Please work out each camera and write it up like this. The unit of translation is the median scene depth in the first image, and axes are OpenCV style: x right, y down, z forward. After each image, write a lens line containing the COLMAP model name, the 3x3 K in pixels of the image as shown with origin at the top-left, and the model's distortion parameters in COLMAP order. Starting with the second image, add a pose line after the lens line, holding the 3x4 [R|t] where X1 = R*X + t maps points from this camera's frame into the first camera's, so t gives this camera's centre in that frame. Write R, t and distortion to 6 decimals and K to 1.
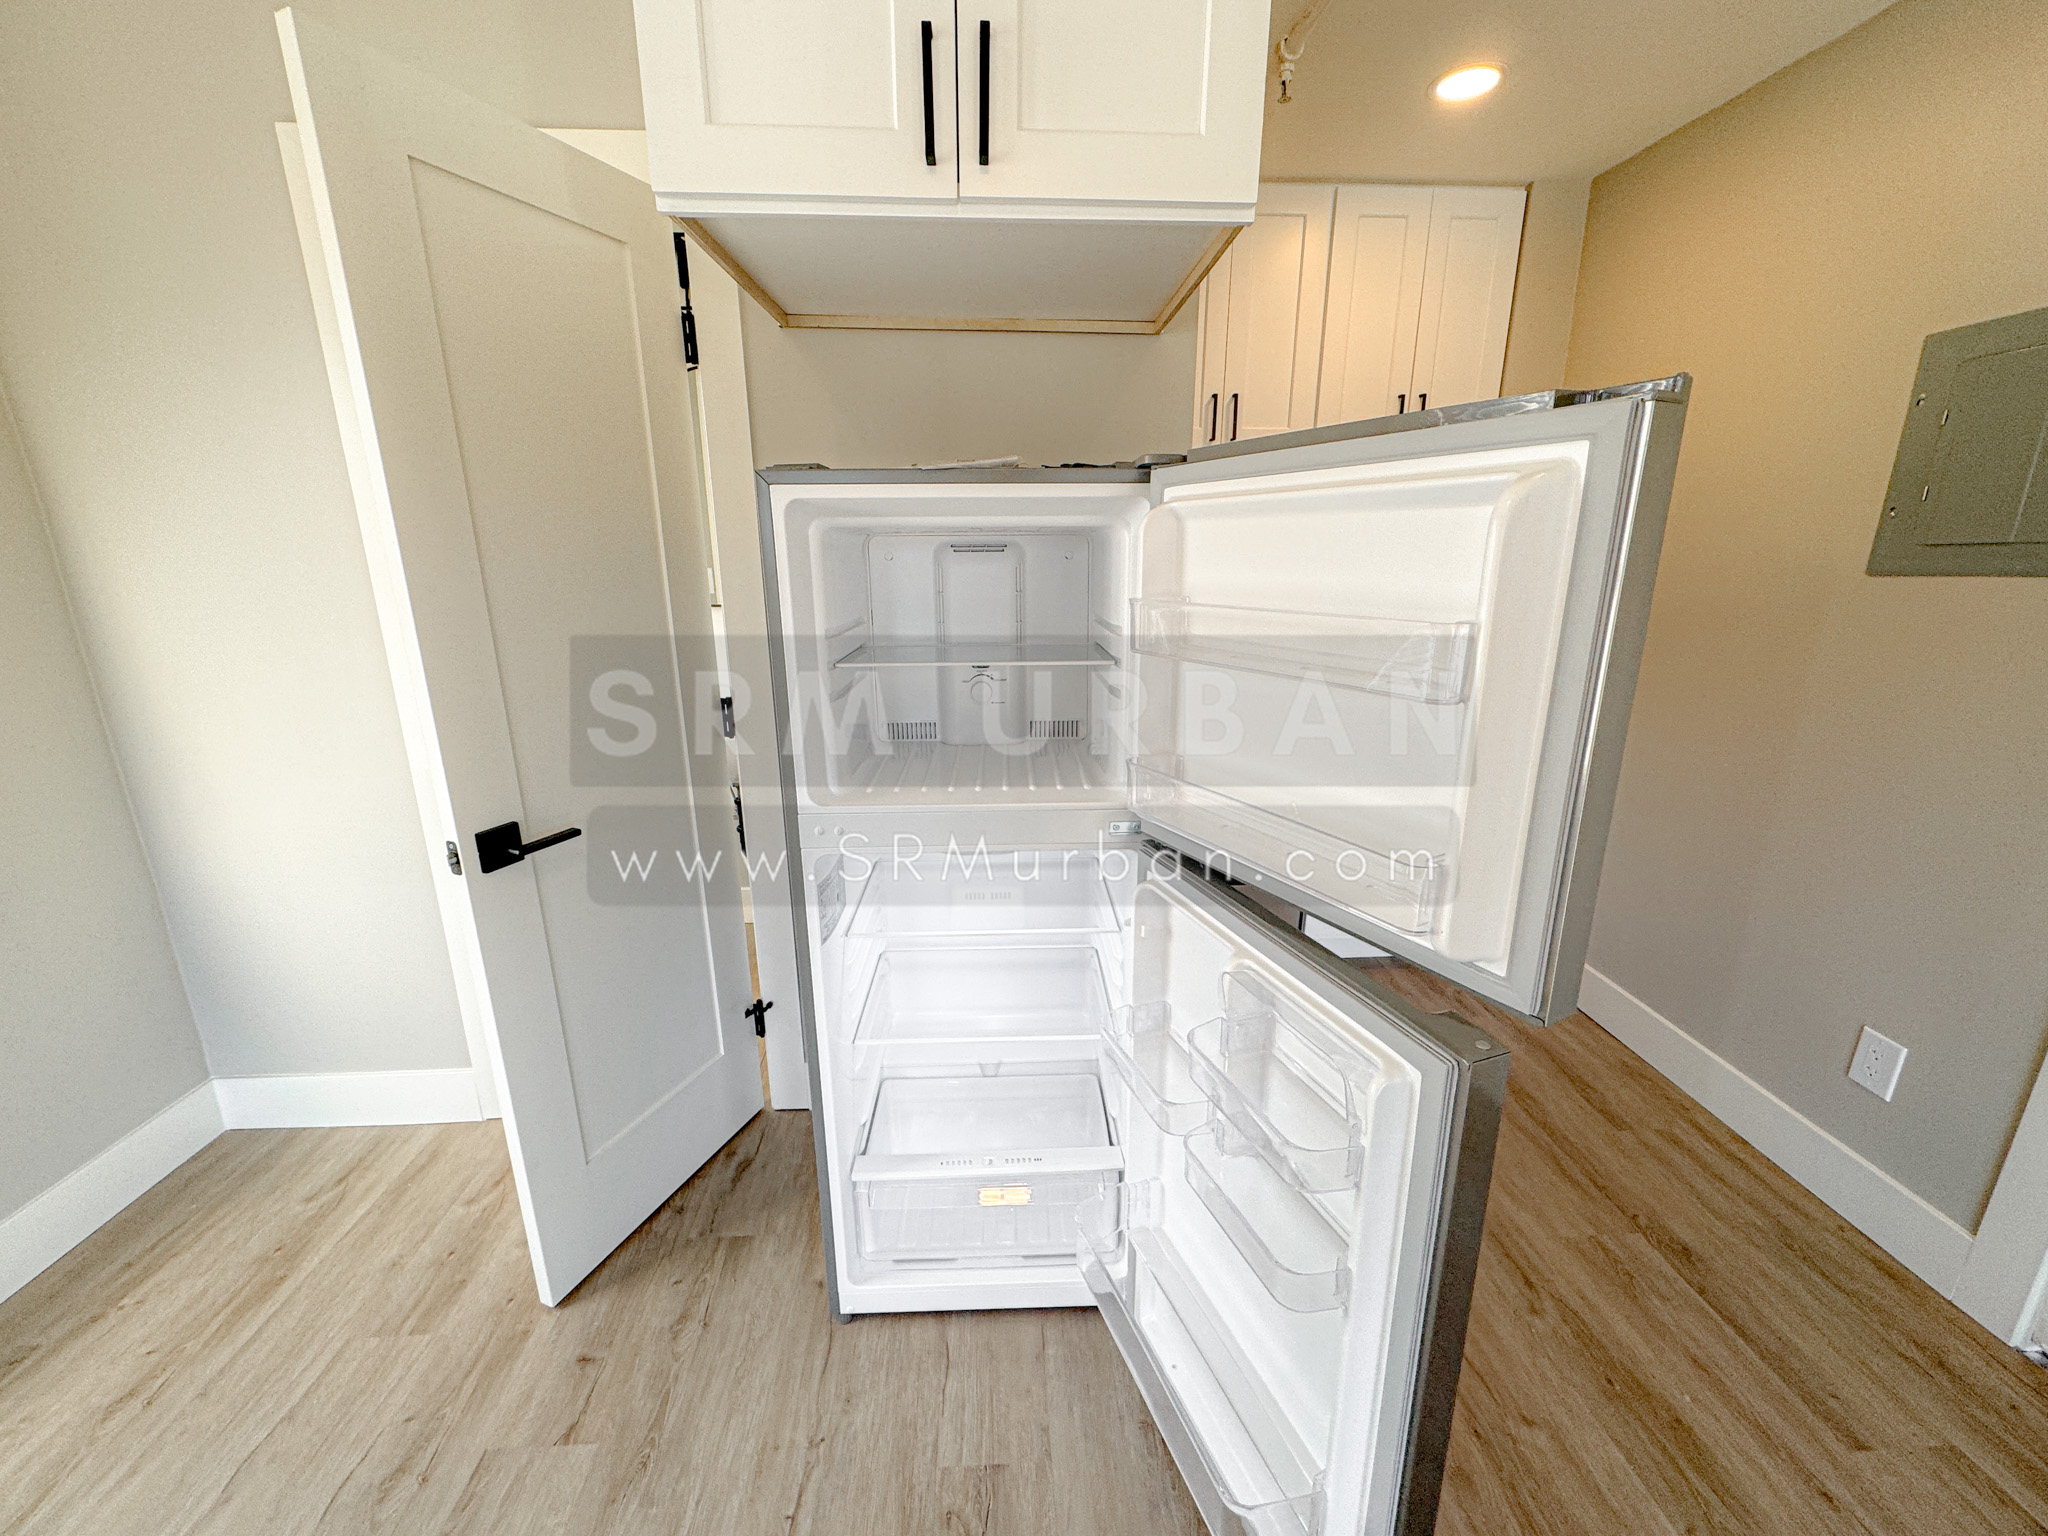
lens RADIAL K [[811.2, 0, 1024.3], [0, 811.2, 764.7], [0, 0, 1]] dist [-0.001464, 0.000609]
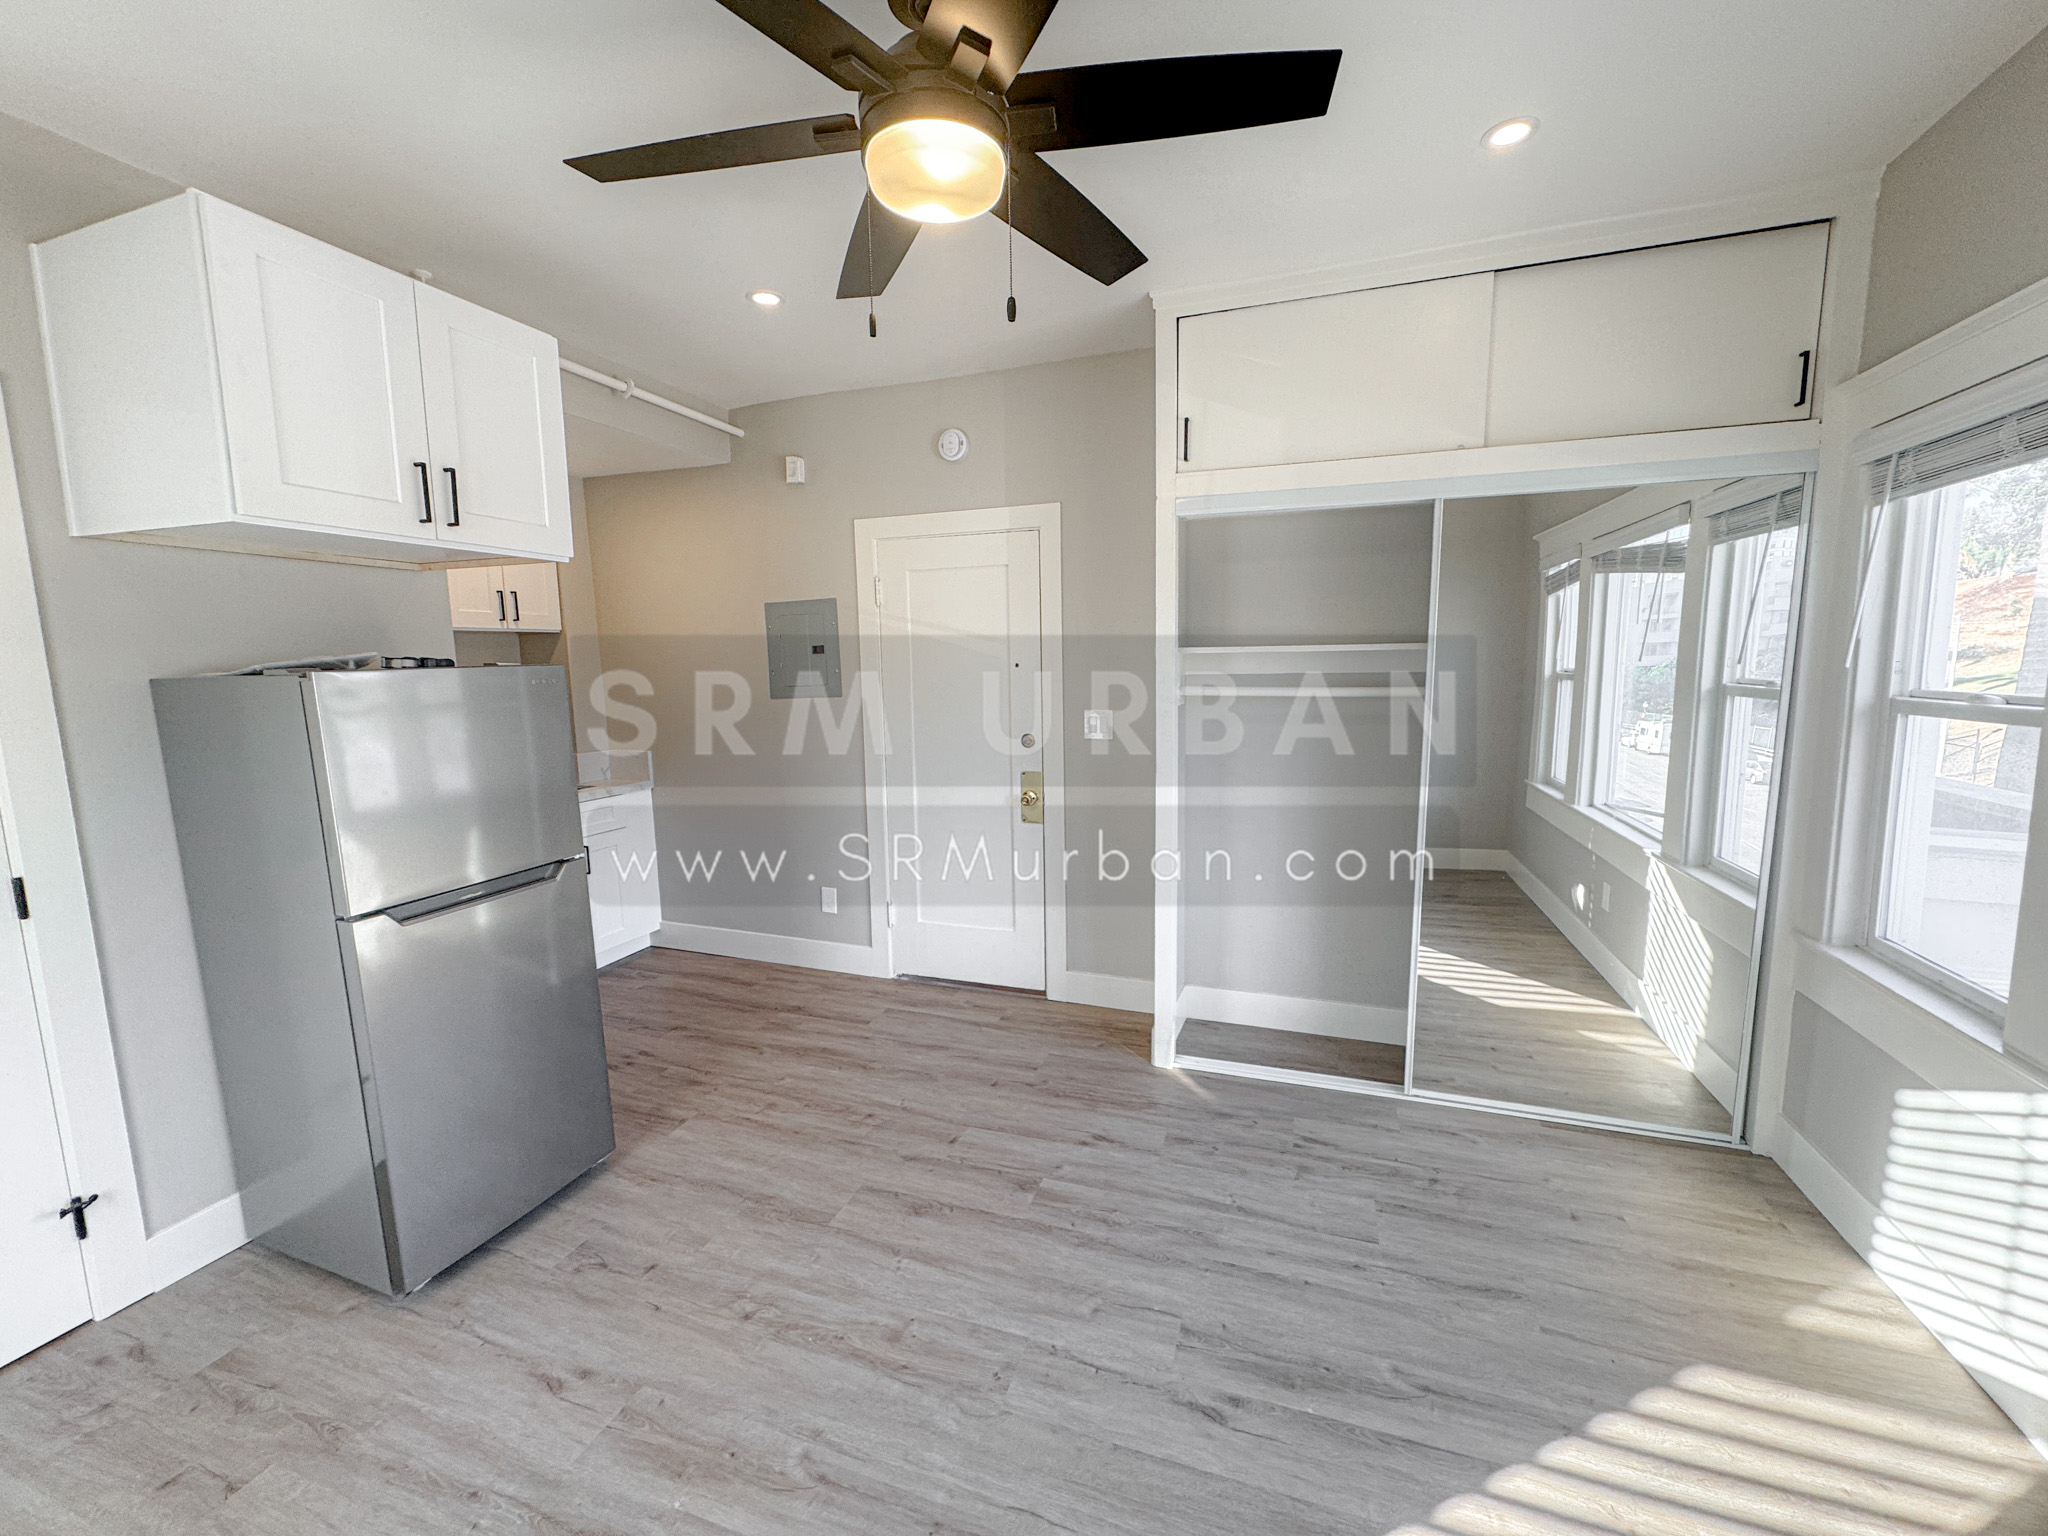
lens RADIAL K [[811.2, 0, 1026.4], [0, 811.2, 765.6], [0, 0, 1]] dist [-0.001464, 0.000609]
pose [[0.382827, -0.126154, 0.915166, -0.903647], [0.255872, 0.966356, 0.026176, 0.083798], [-0.887678, 0.224144, 0.402227, -0.587735]]
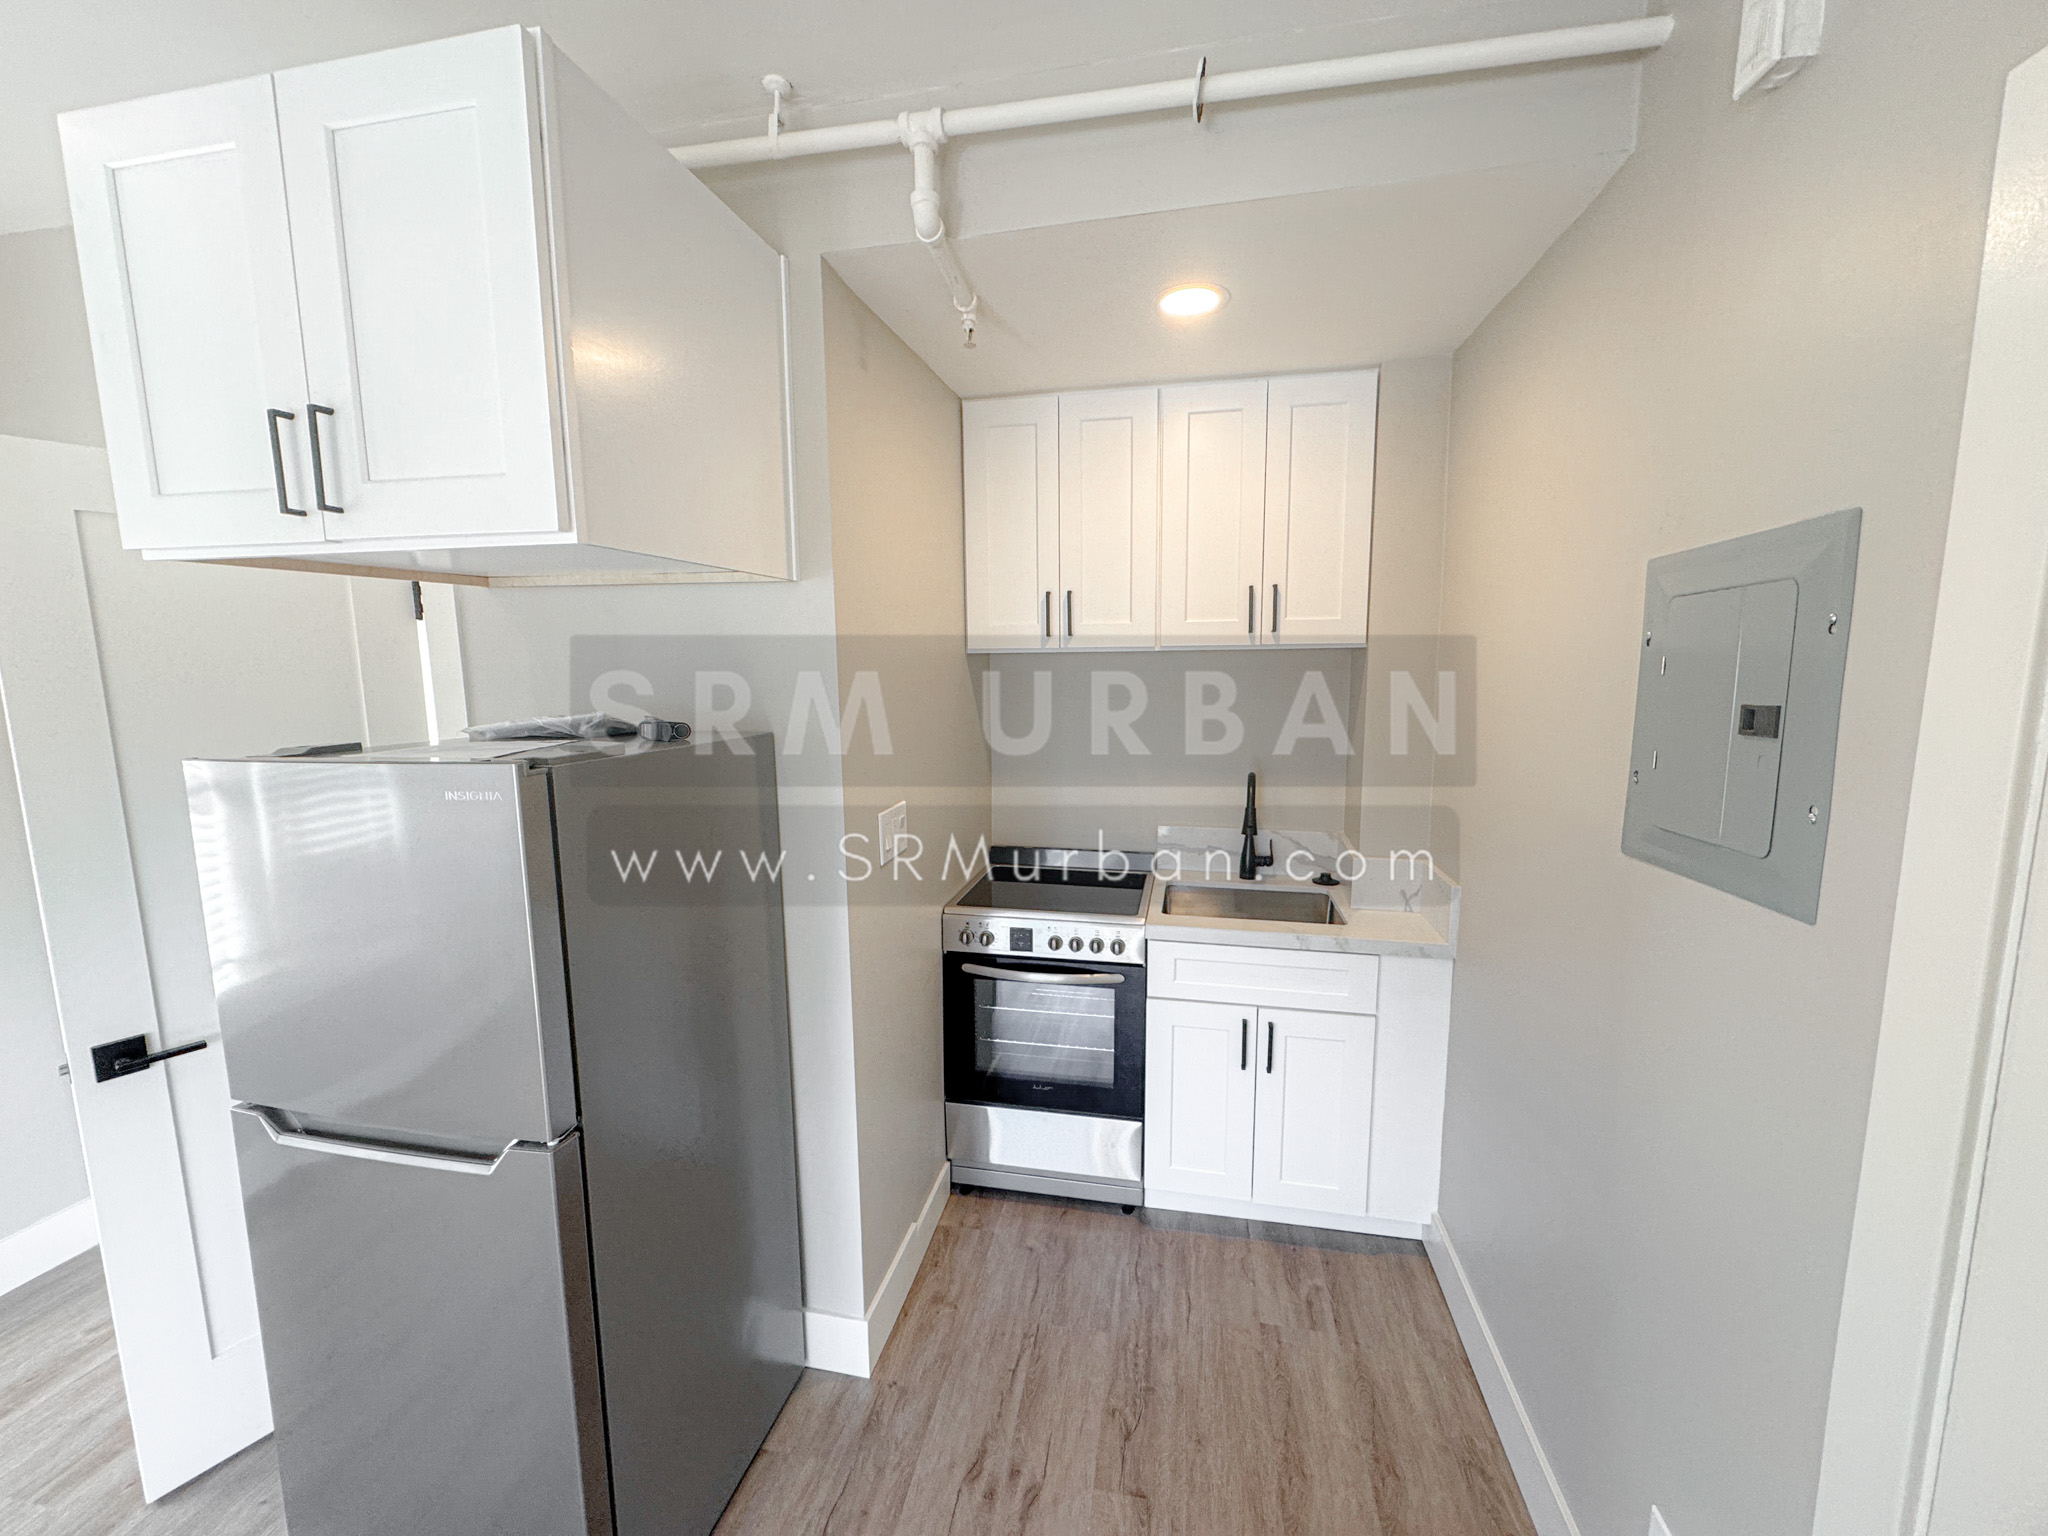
lens RADIAL K [[811.2, 0, 1024.4], [0, 811.2, 765.6], [0, 0, 1]] dist [-0.001464, 0.000609]
pose [[0.969679, 0.025247, -0.243073, 0.736561], [-0.057330, 0.990393, -0.125836, -0.203479], [0.237561, 0.135956, 0.961811, 0.132662]]
